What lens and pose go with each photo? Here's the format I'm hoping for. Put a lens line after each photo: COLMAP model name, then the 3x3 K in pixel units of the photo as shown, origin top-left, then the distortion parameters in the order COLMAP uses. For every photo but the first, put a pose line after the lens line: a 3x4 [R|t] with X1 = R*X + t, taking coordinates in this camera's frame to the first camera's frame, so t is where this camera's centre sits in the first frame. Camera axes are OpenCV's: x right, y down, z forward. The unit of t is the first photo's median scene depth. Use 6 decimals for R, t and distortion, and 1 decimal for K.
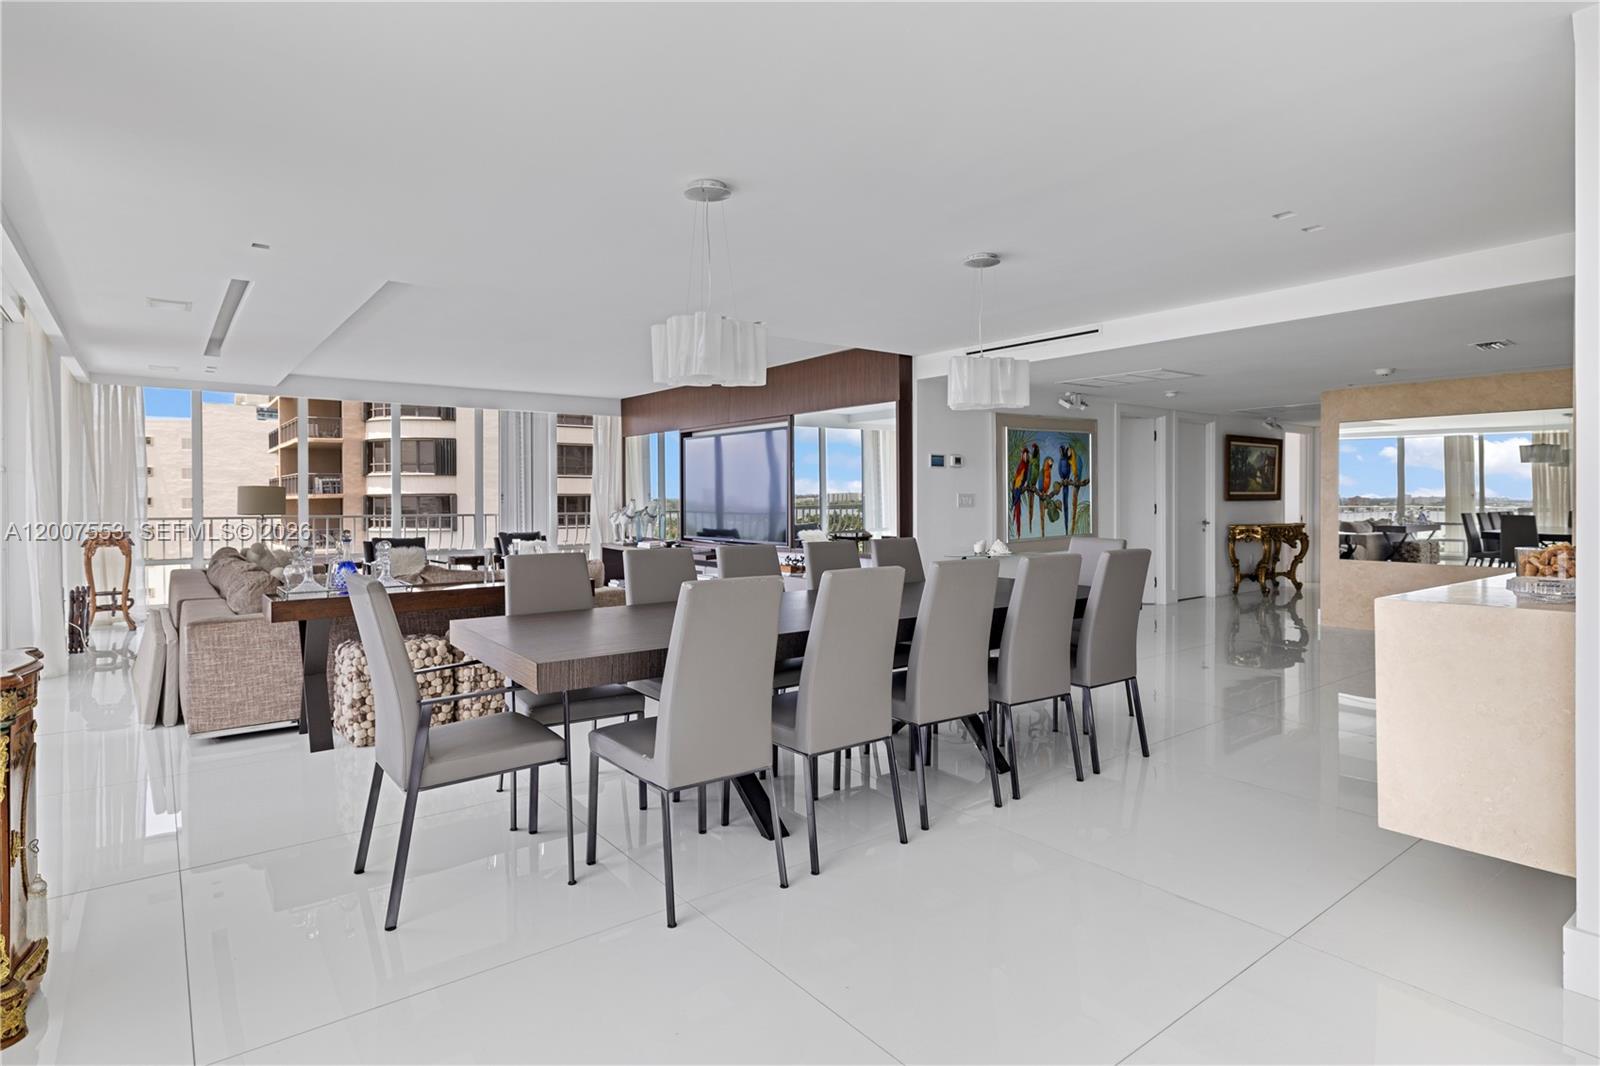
lens RADIAL K [[811.1, 0, 828.2], [0, 811.1, 504.5], [0, 0, 1]] dist [0.003293, 0.000113]
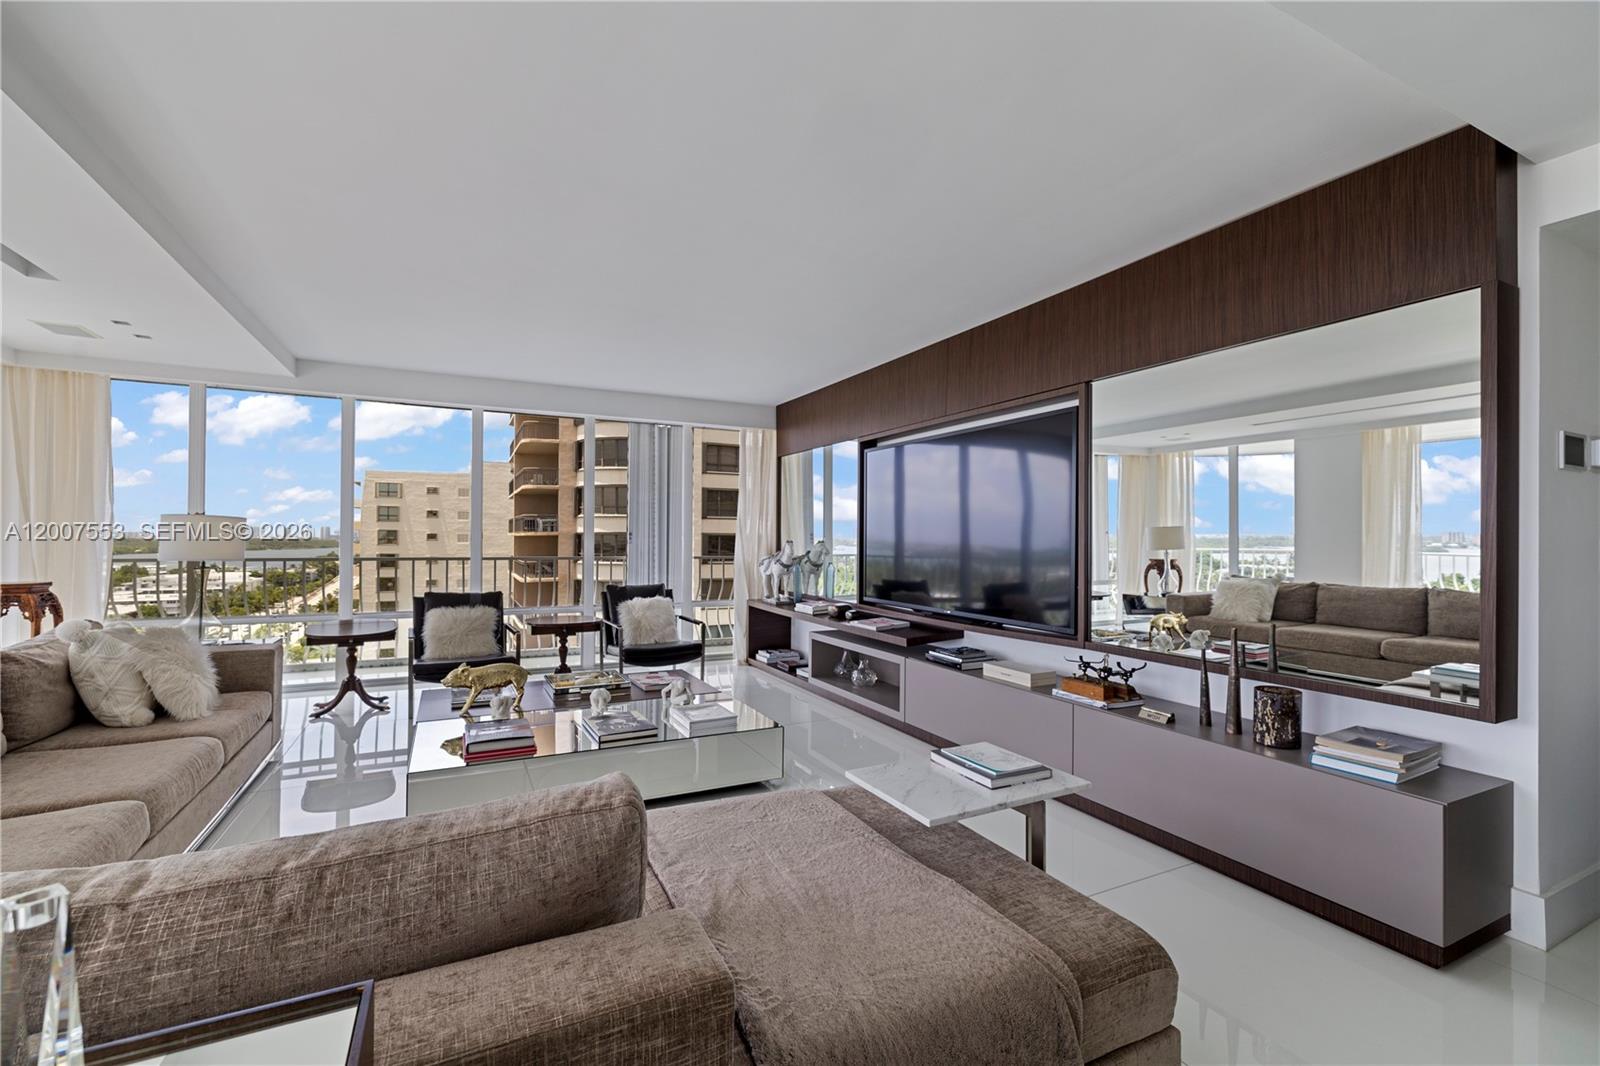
lens RADIAL K [[695.2, 0, 797.1], [0, 695.2, 539.5], [0, 0, 1]] dist [-0.003275, -0.000137]
pose [[0.973359, 0.011579, -0.228992, -0.092936], [-0.013182, 0.999898, -0.005471, -0.004274], [0.228905, 0.008344, 0.973413, 0.399917]]
